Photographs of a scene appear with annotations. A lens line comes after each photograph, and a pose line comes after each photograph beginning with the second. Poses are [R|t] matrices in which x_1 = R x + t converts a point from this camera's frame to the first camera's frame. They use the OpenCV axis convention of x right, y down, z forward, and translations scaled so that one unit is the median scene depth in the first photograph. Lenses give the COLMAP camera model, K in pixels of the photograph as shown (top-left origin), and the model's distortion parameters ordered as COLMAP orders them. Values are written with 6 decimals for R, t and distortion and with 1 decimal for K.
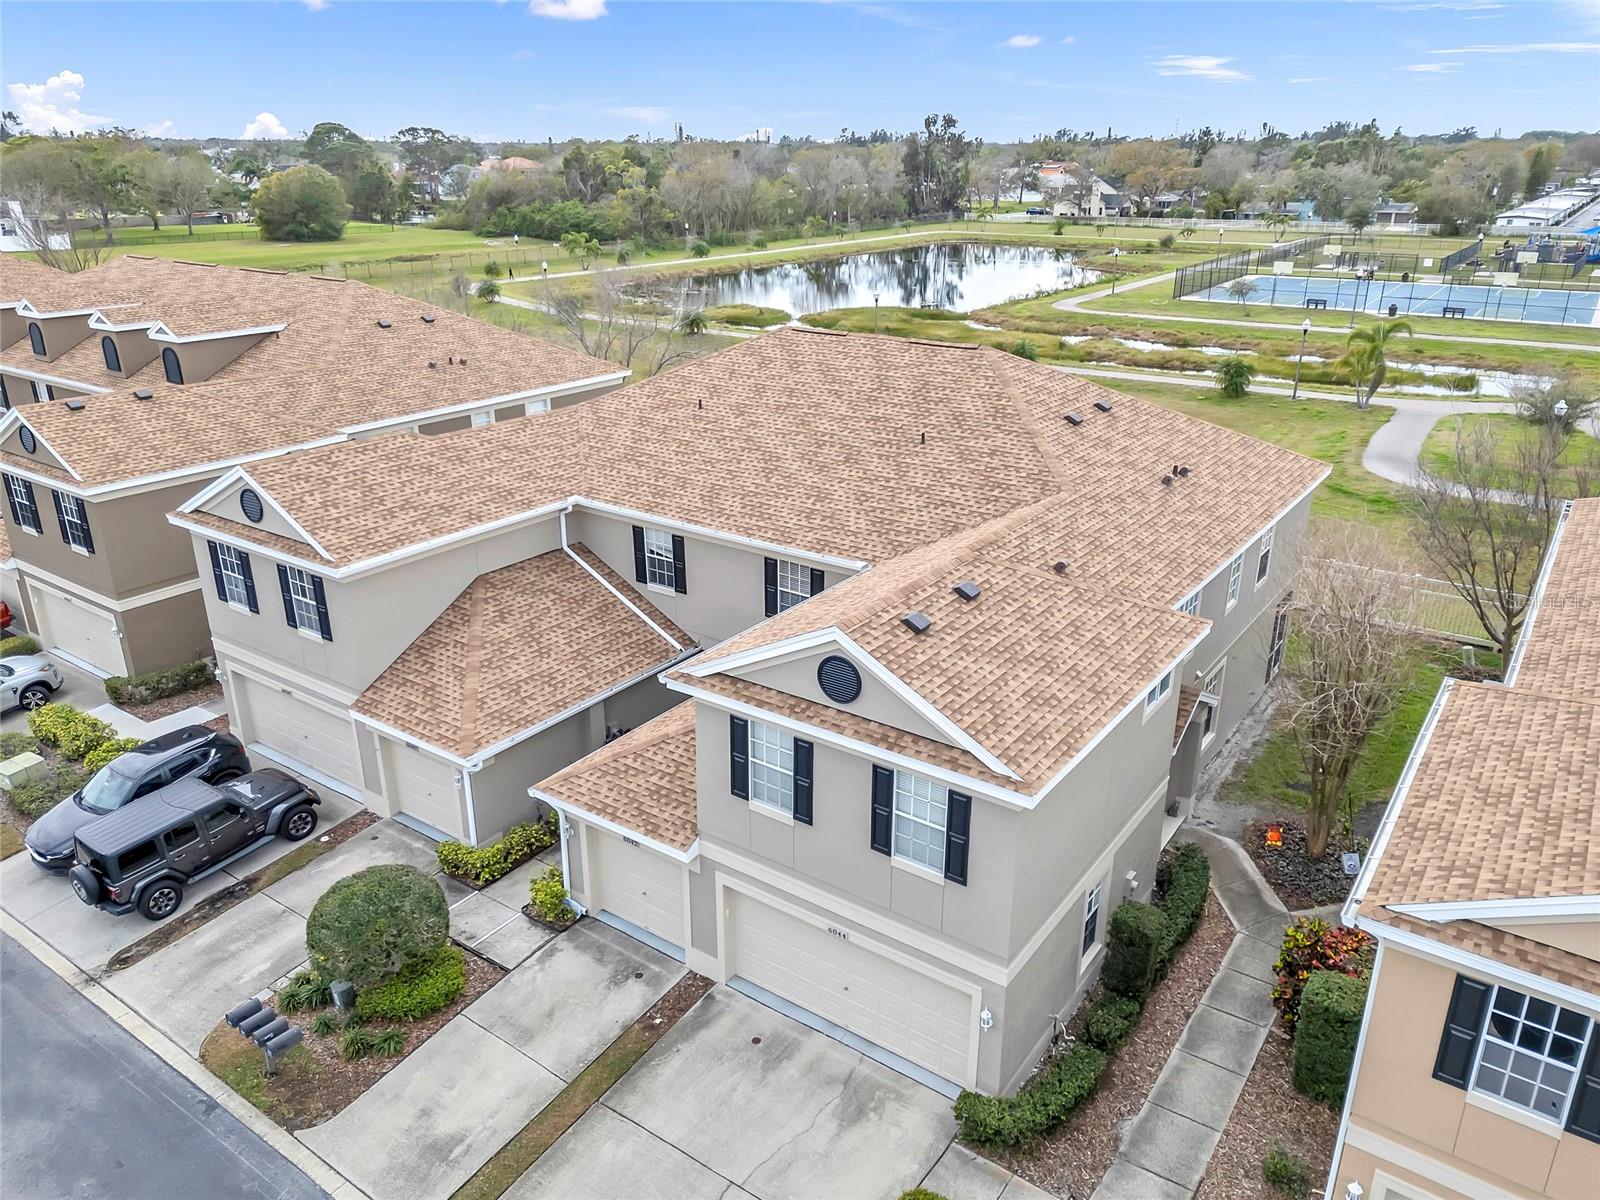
lens RADIAL K [[1152.2, 0, 803.3], [0, 1152.2, 607.4], [0, 0, 1]] dist [0.070440, -0.068482]
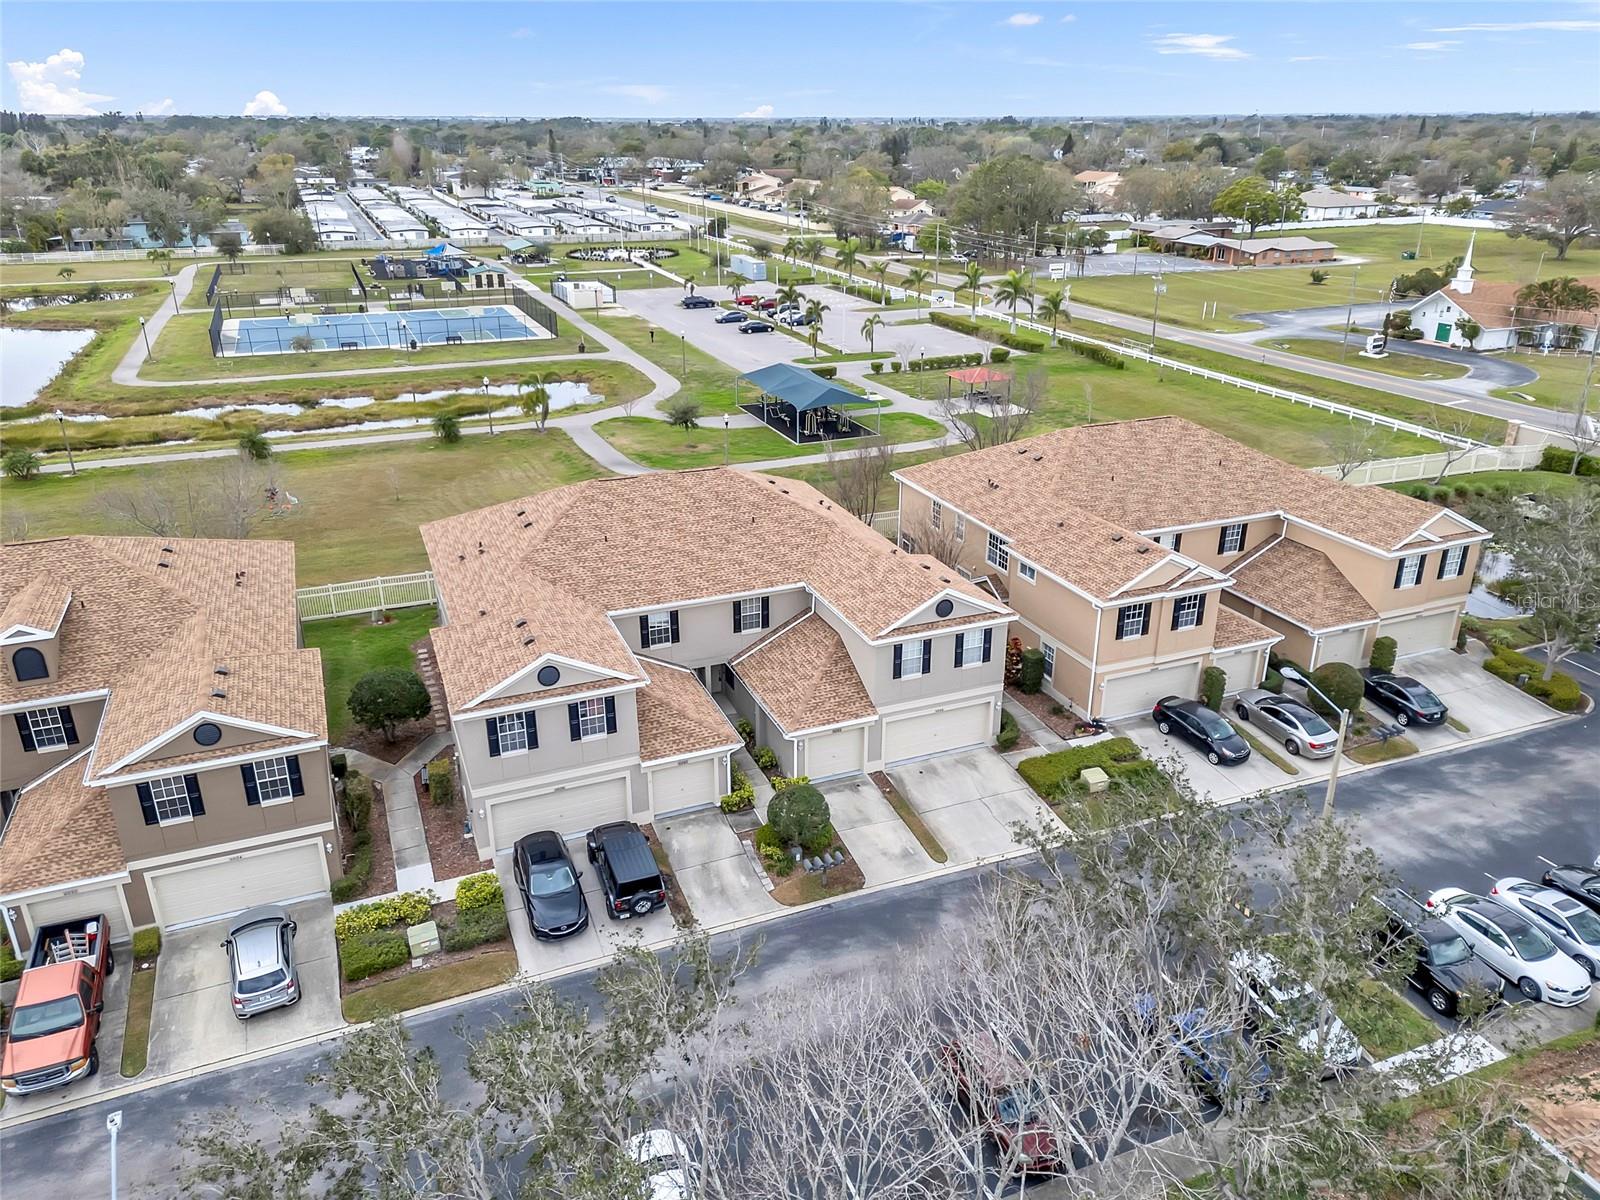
lens RADIAL K [[1152.2, 0, 803.3], [0, 1152.2, 607.4], [0, 0, 1]] dist [0.070440, -0.068482]
pose [[0.534730, -0.330413, 0.777748, -1.464258], [0.313751, 0.932225, 0.180324, -0.344842], [-0.784617, 0.147594, 0.602156, -0.224585]]
